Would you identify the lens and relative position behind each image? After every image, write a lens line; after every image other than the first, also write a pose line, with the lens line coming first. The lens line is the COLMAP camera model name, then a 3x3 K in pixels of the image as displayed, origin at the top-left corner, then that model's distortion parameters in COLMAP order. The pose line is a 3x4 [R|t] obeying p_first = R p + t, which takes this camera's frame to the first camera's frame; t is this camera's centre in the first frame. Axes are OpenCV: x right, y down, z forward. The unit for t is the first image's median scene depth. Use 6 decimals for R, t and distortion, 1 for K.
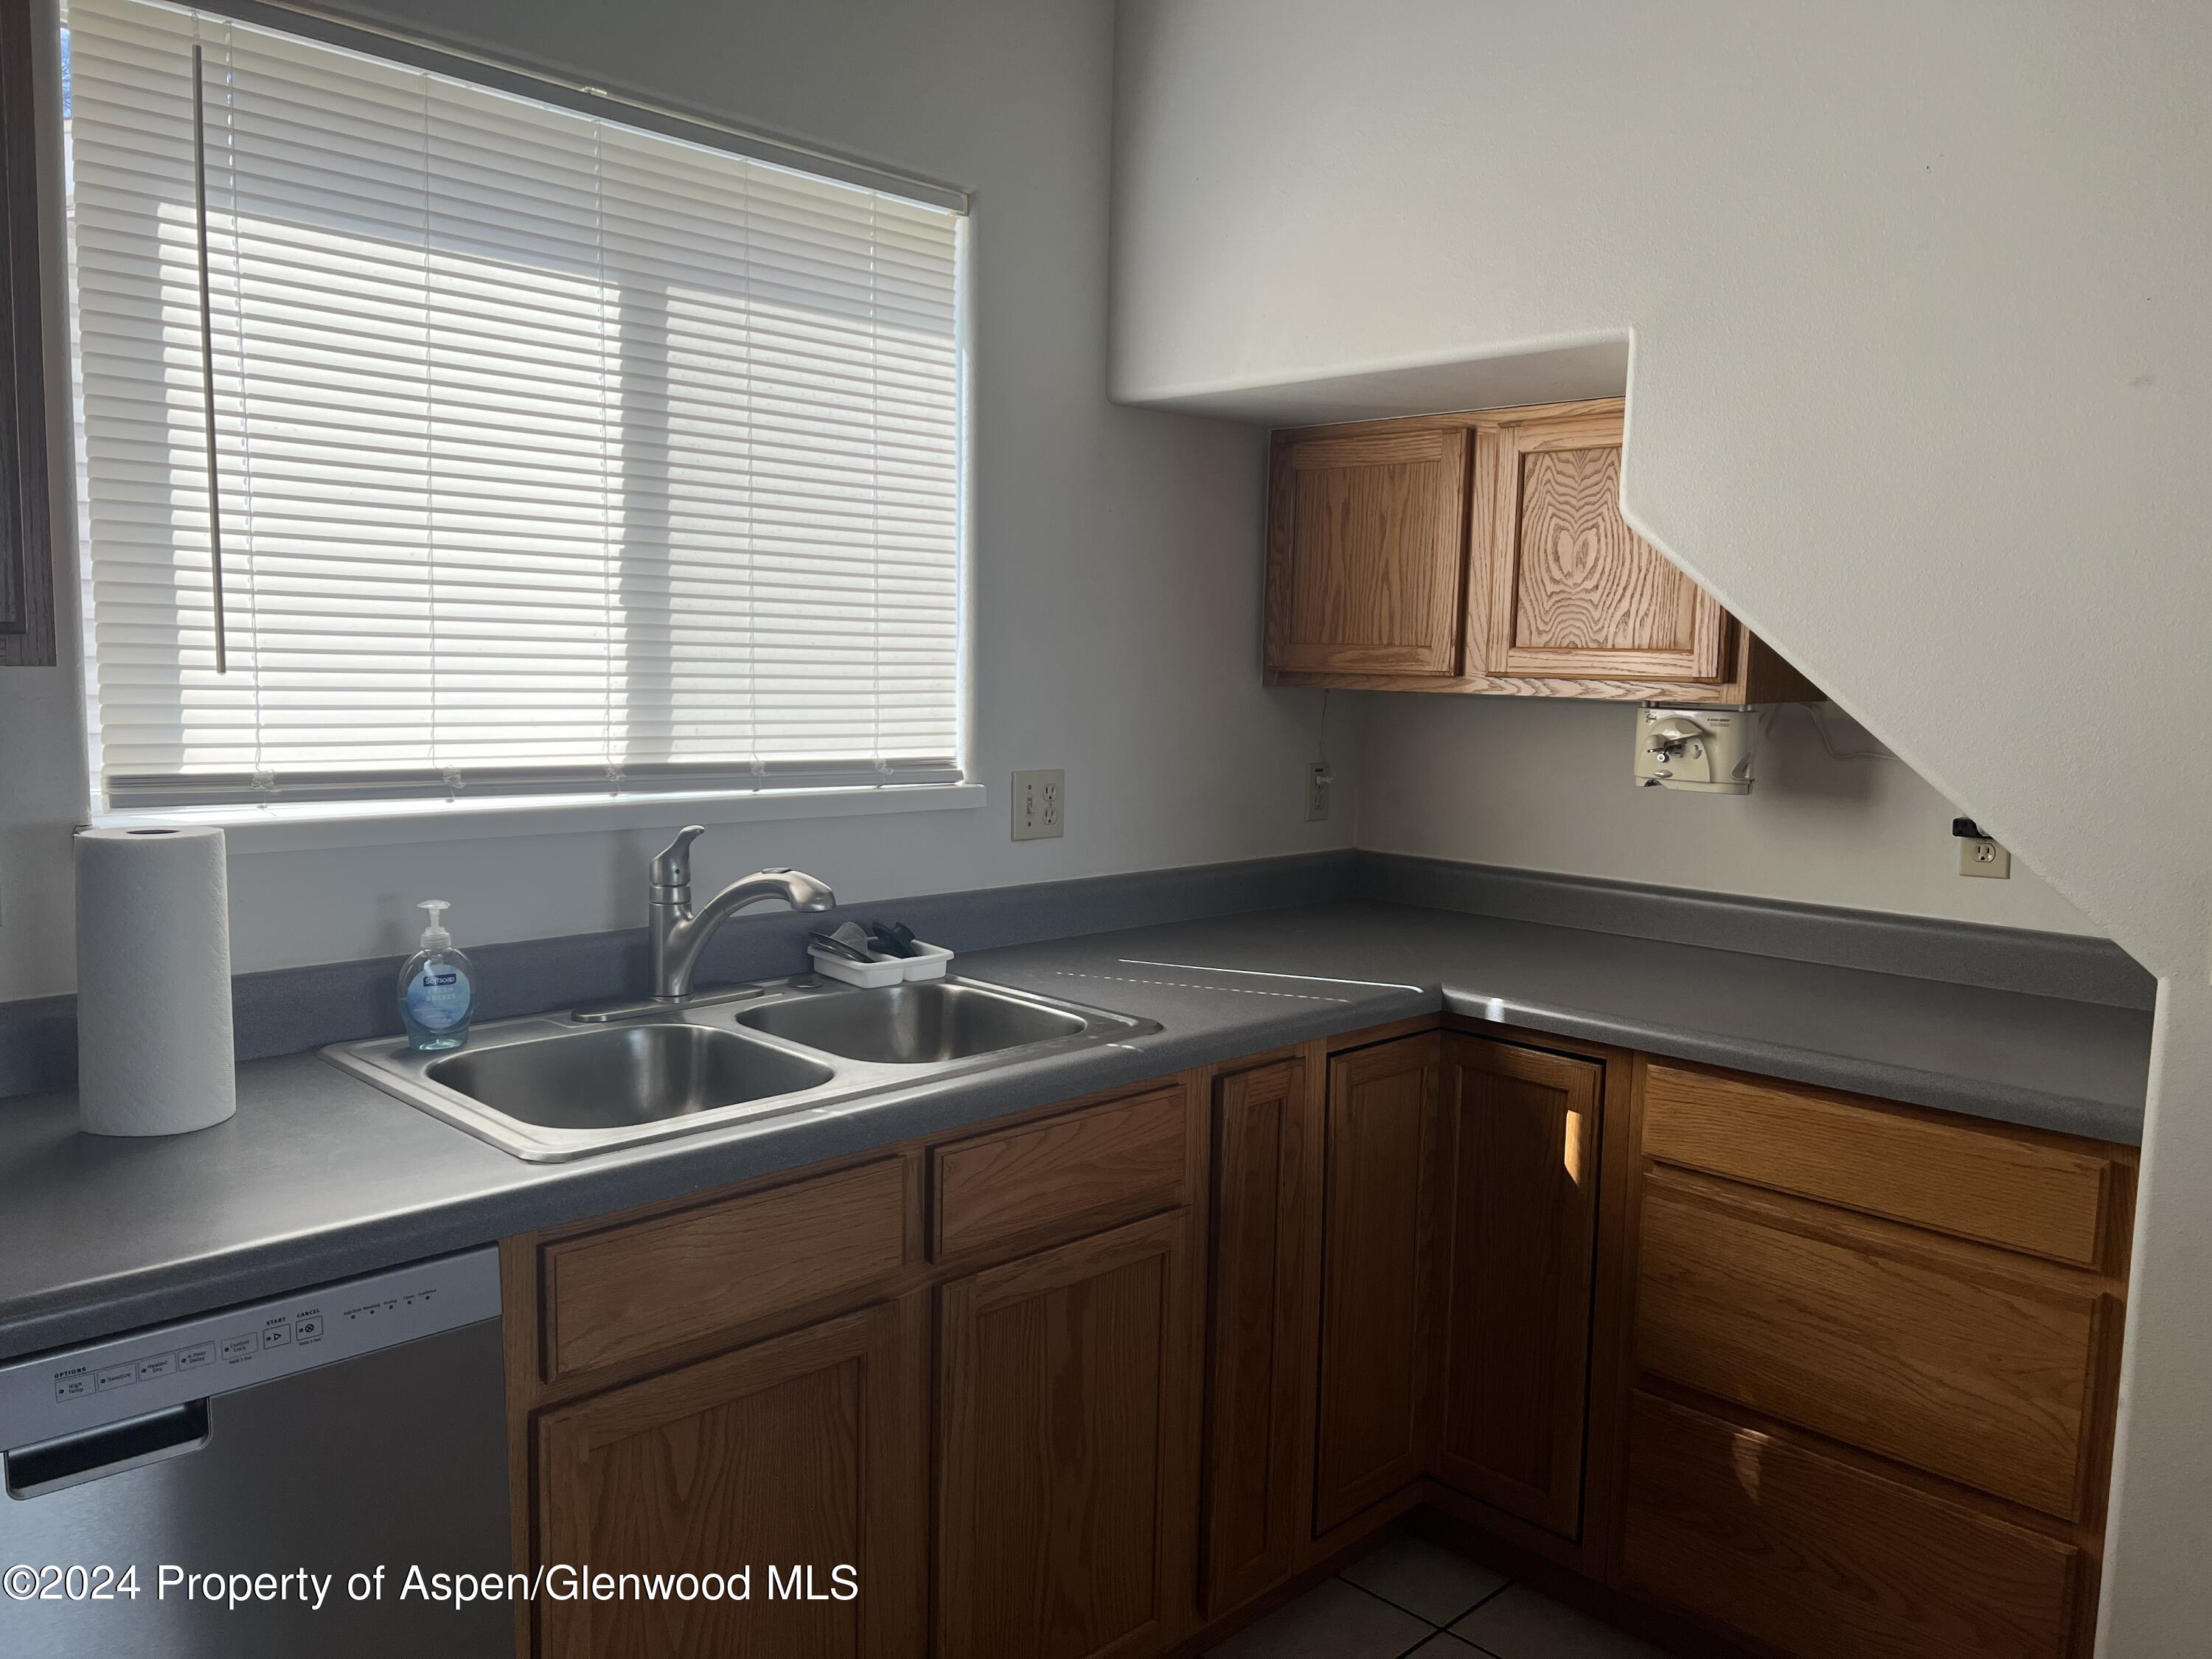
lens RADIAL K [[1667.3, 0, 1106.0], [0, 1667.3, 829.5], [0, 0, 1]] dist [0.092434, -0.109116]
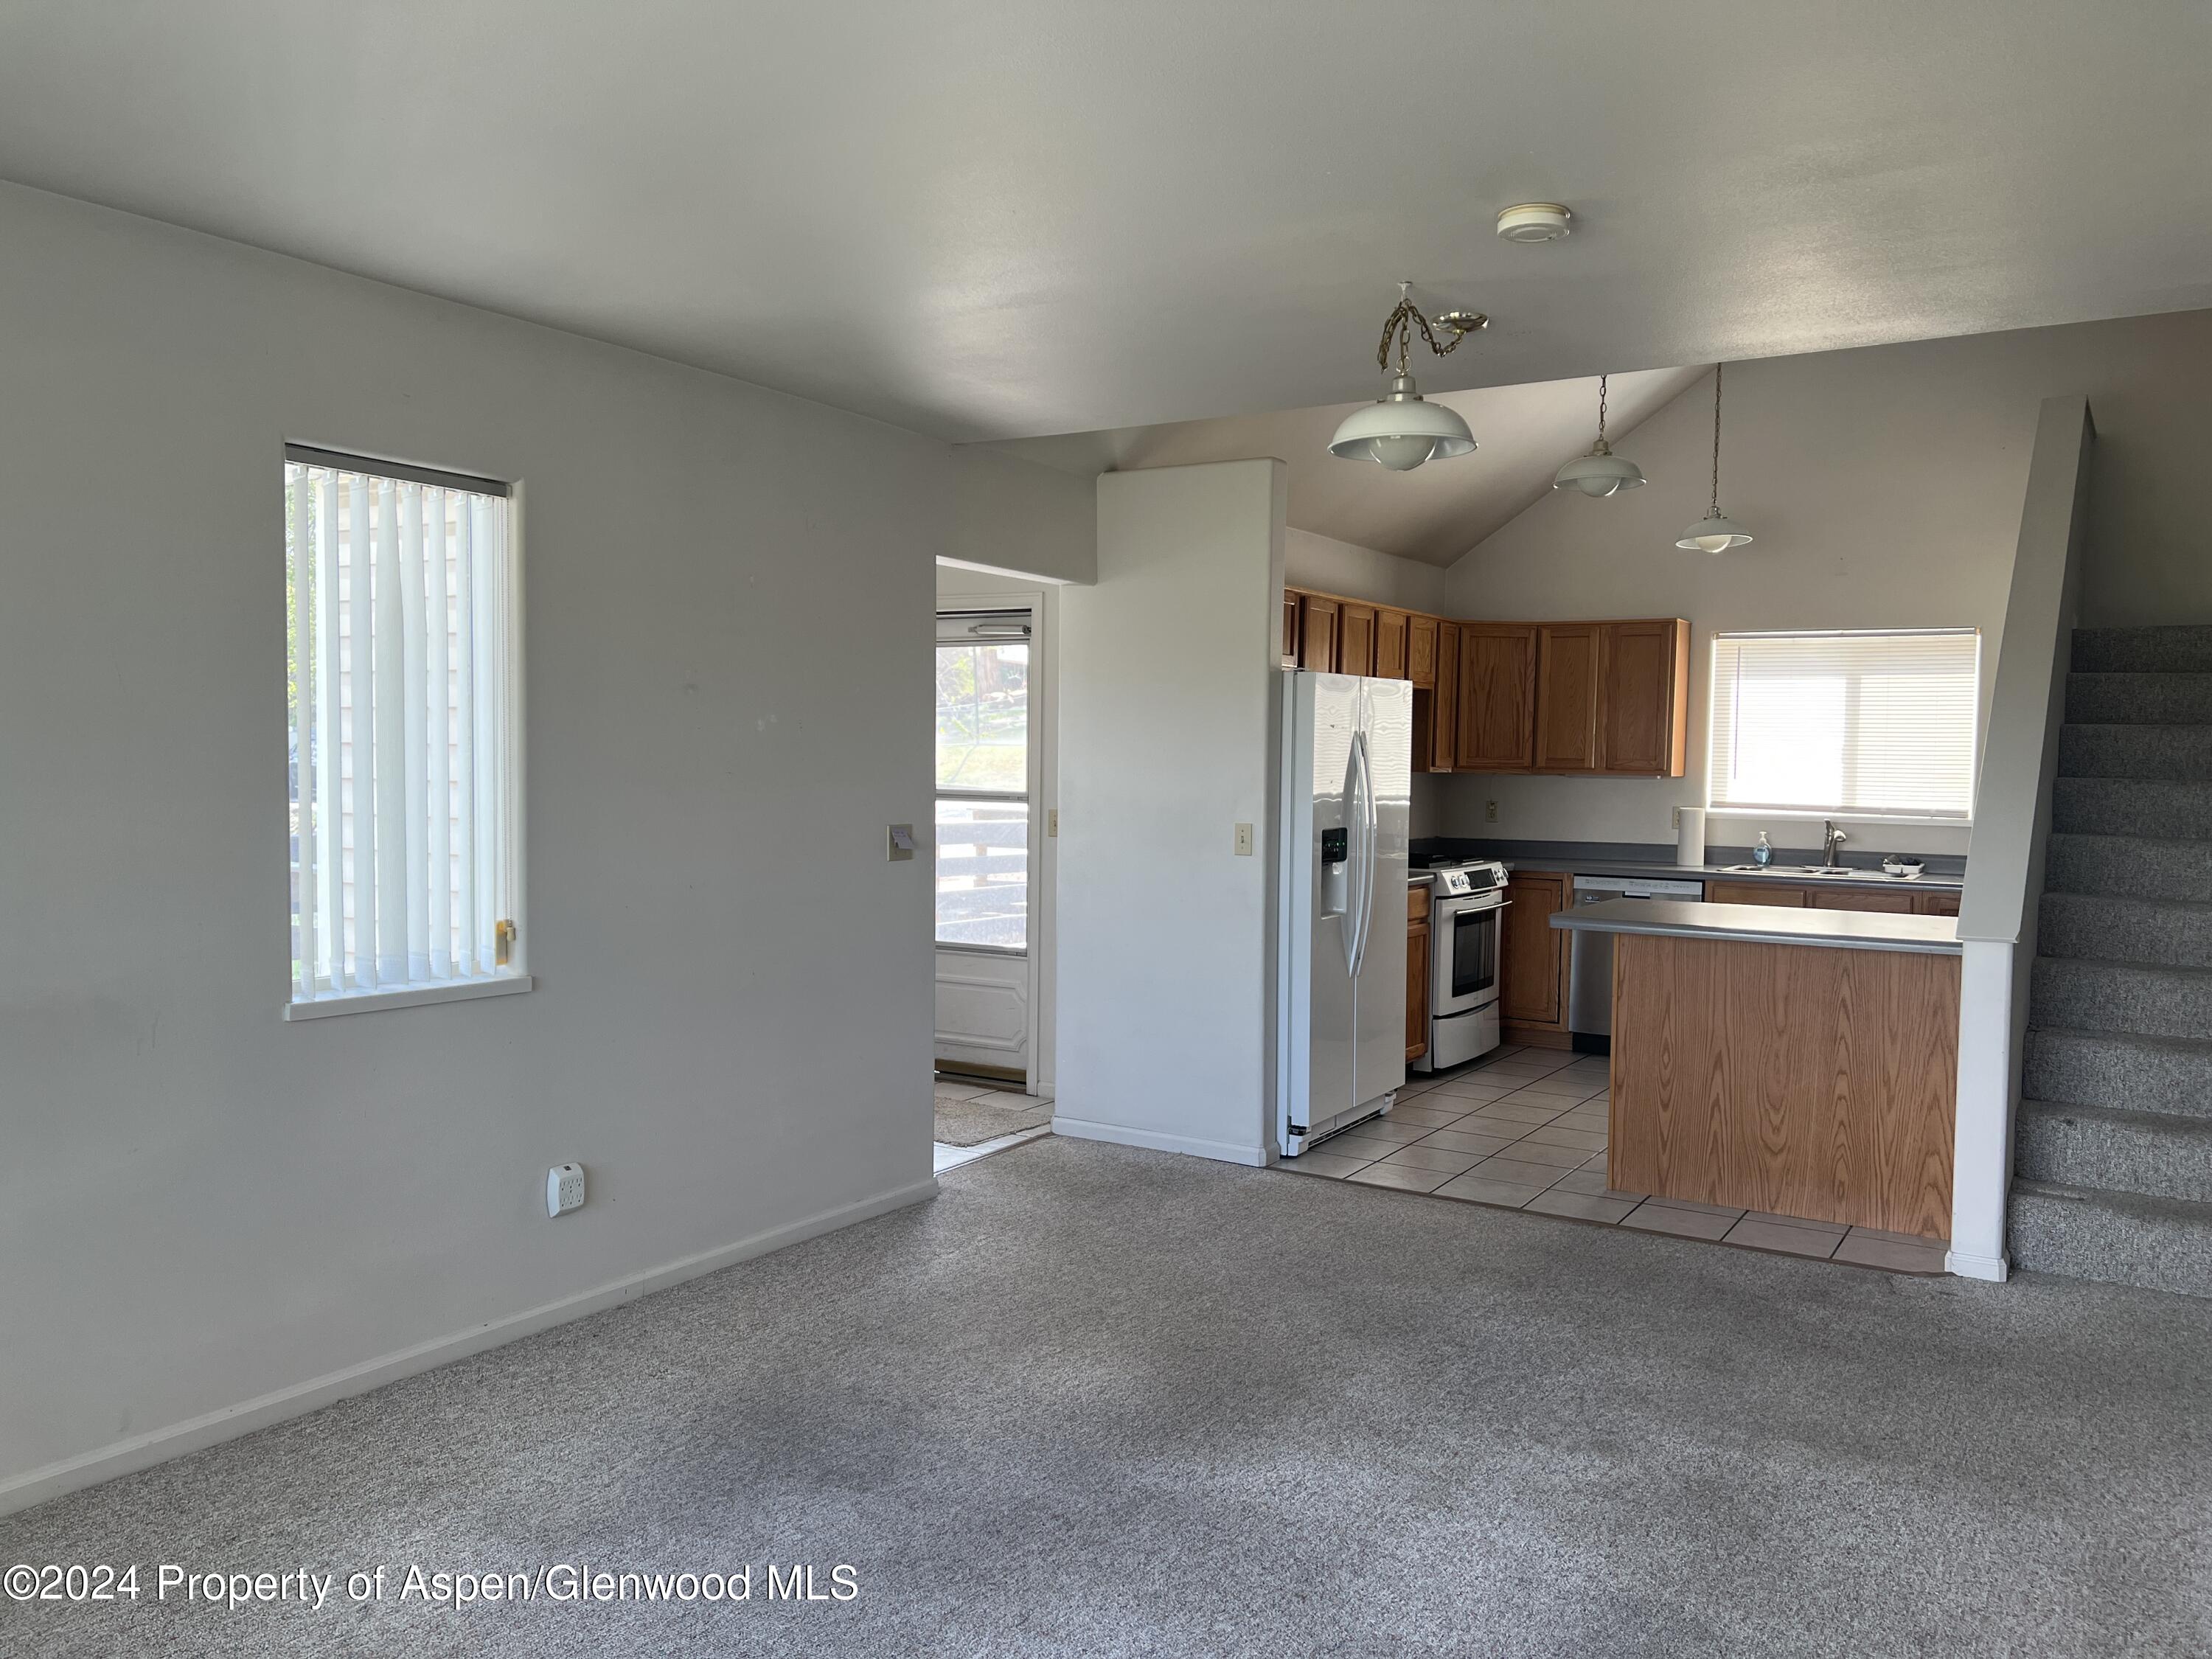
lens RADIAL K [[1607.1, 0, 1104.6], [0, 1607.1, 801.7], [0, 0, 1]] dist [0.046004, -0.089072]
pose [[0.204462, 0.010583, -0.978817, 3.308356], [-0.118112, 0.992902, -0.013937, 0.222392], [0.971723, 0.118460, 0.204260, -1.488847]]
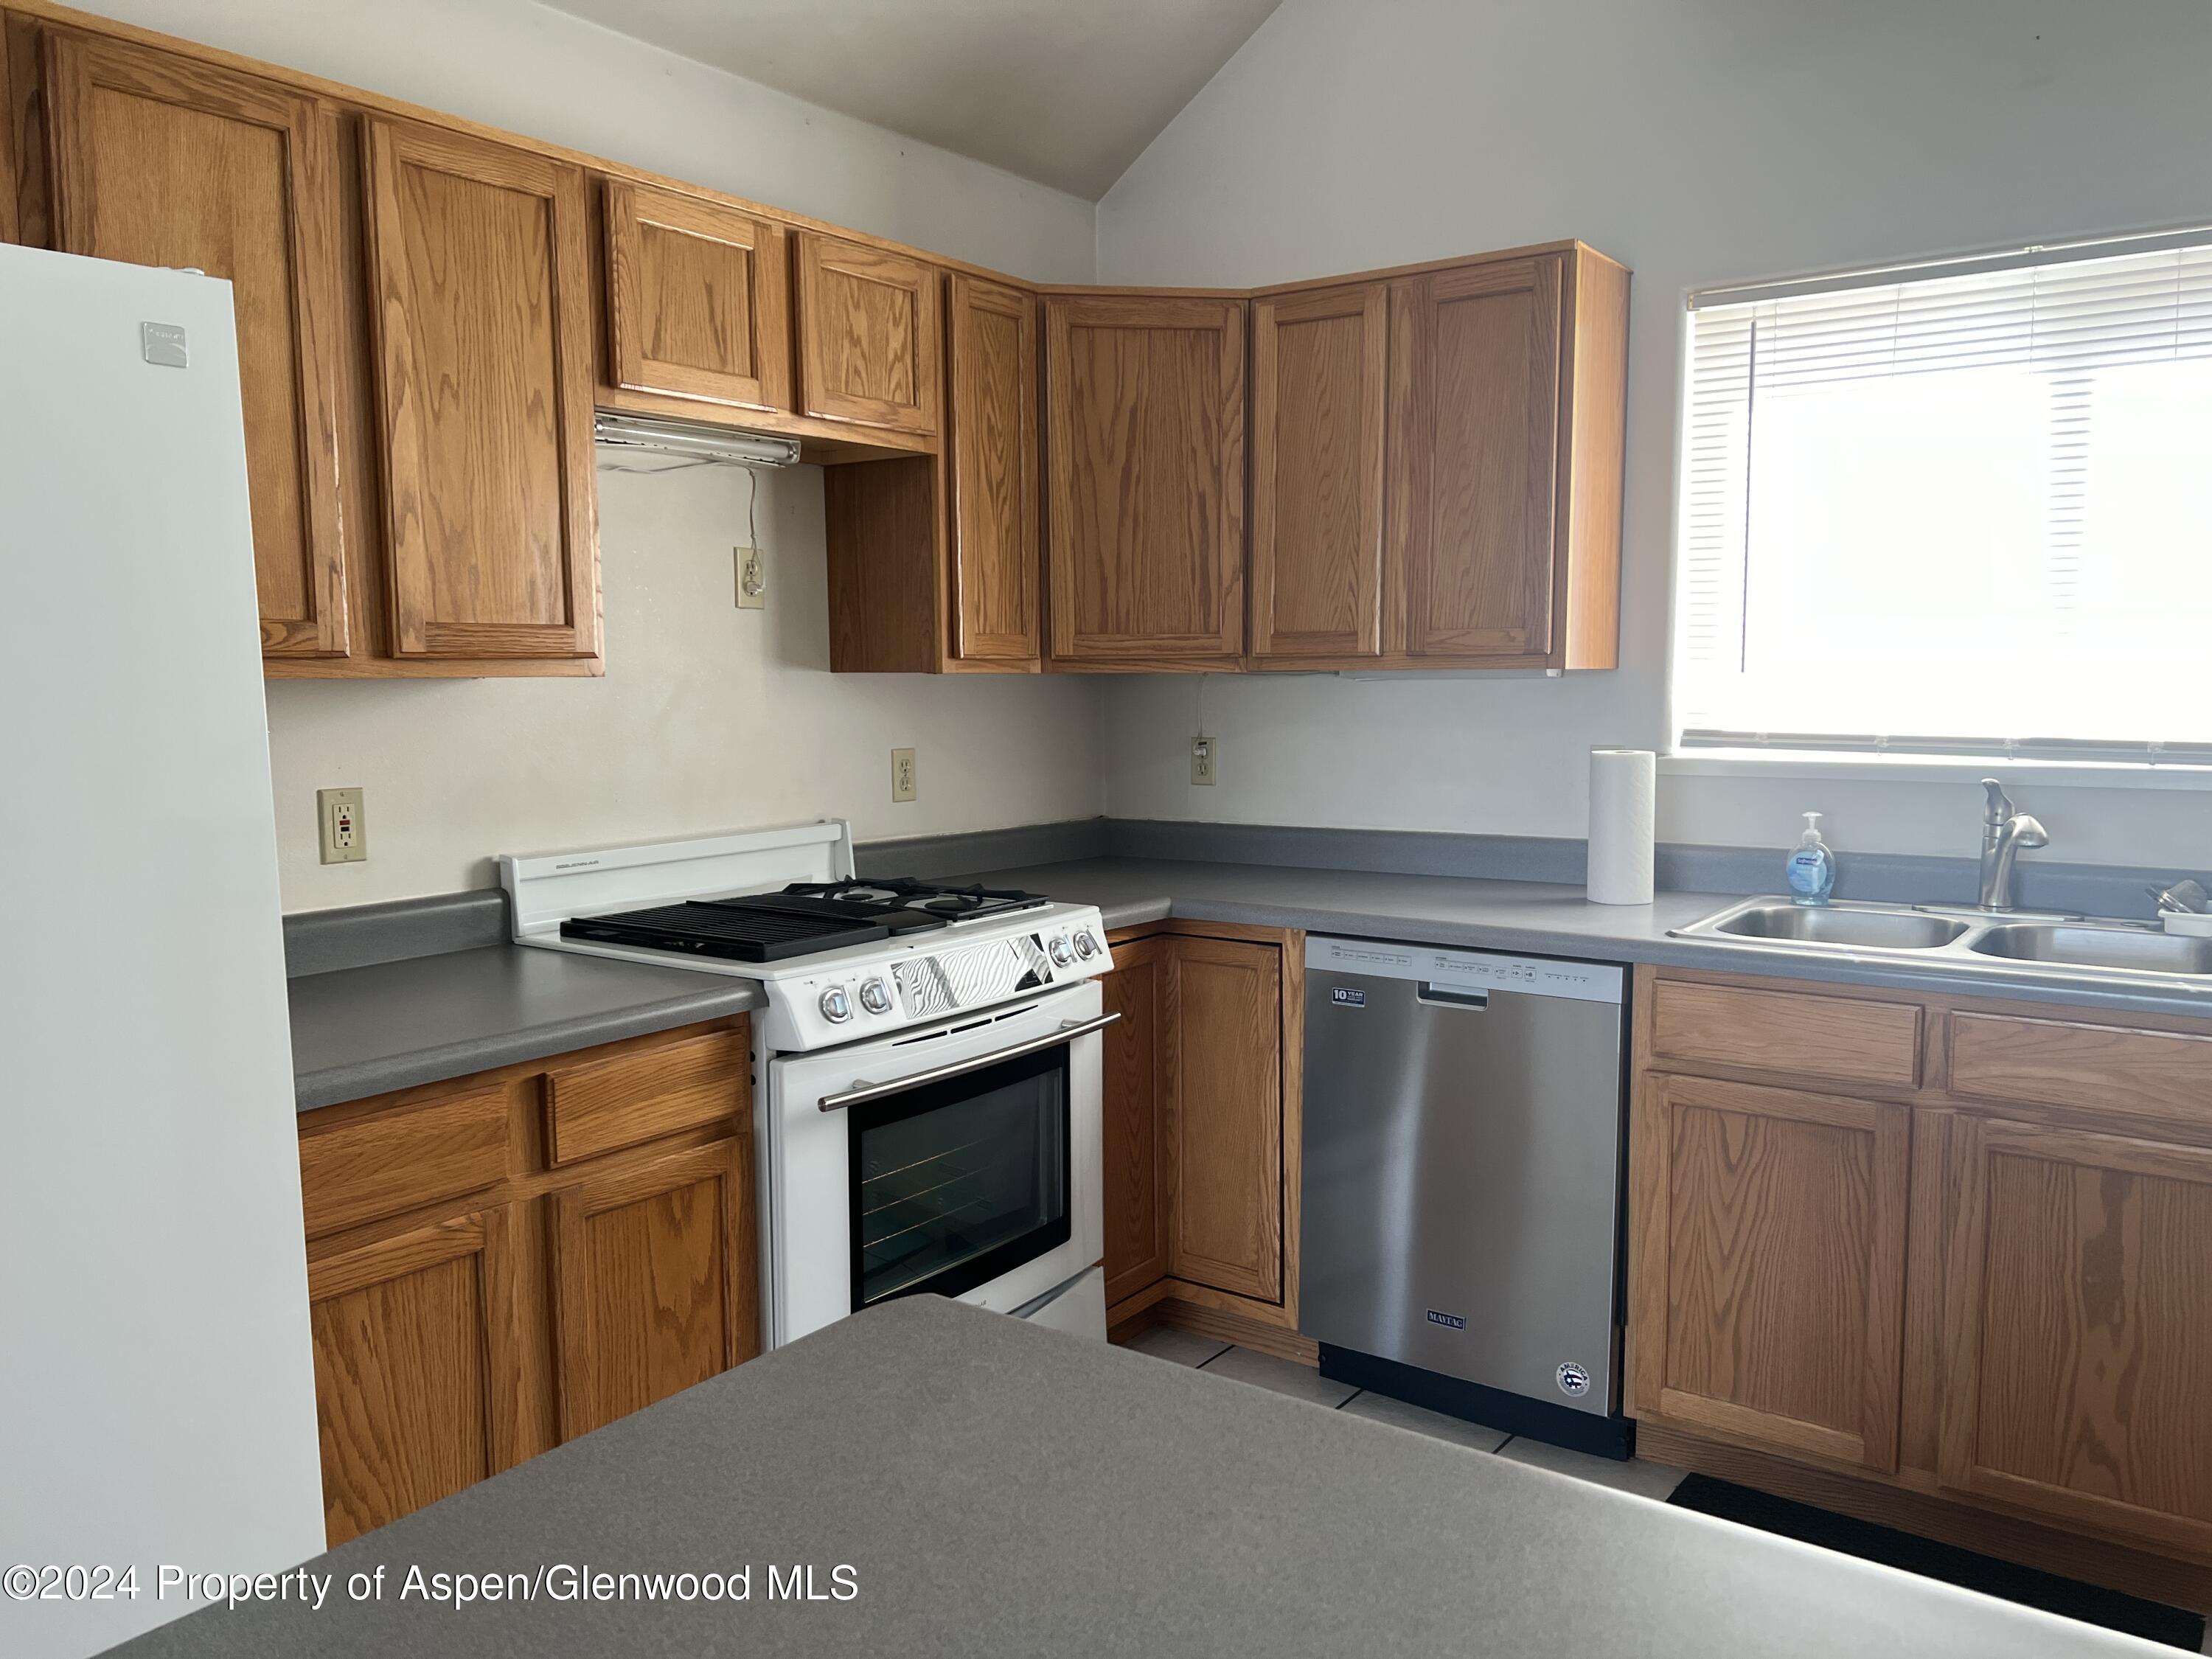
lens RADIAL K [[1682.5, 0, 1106.0], [0, 1682.5, 829.5], [0, 0, 1]] dist [0.030884, -0.003906]
pose [[0.147228, 0.070504, -0.986587, 1.095078], [-0.095742, 0.993788, 0.056731, 0.031492], [0.984458, 0.086105, 0.153064, 0.098530]]
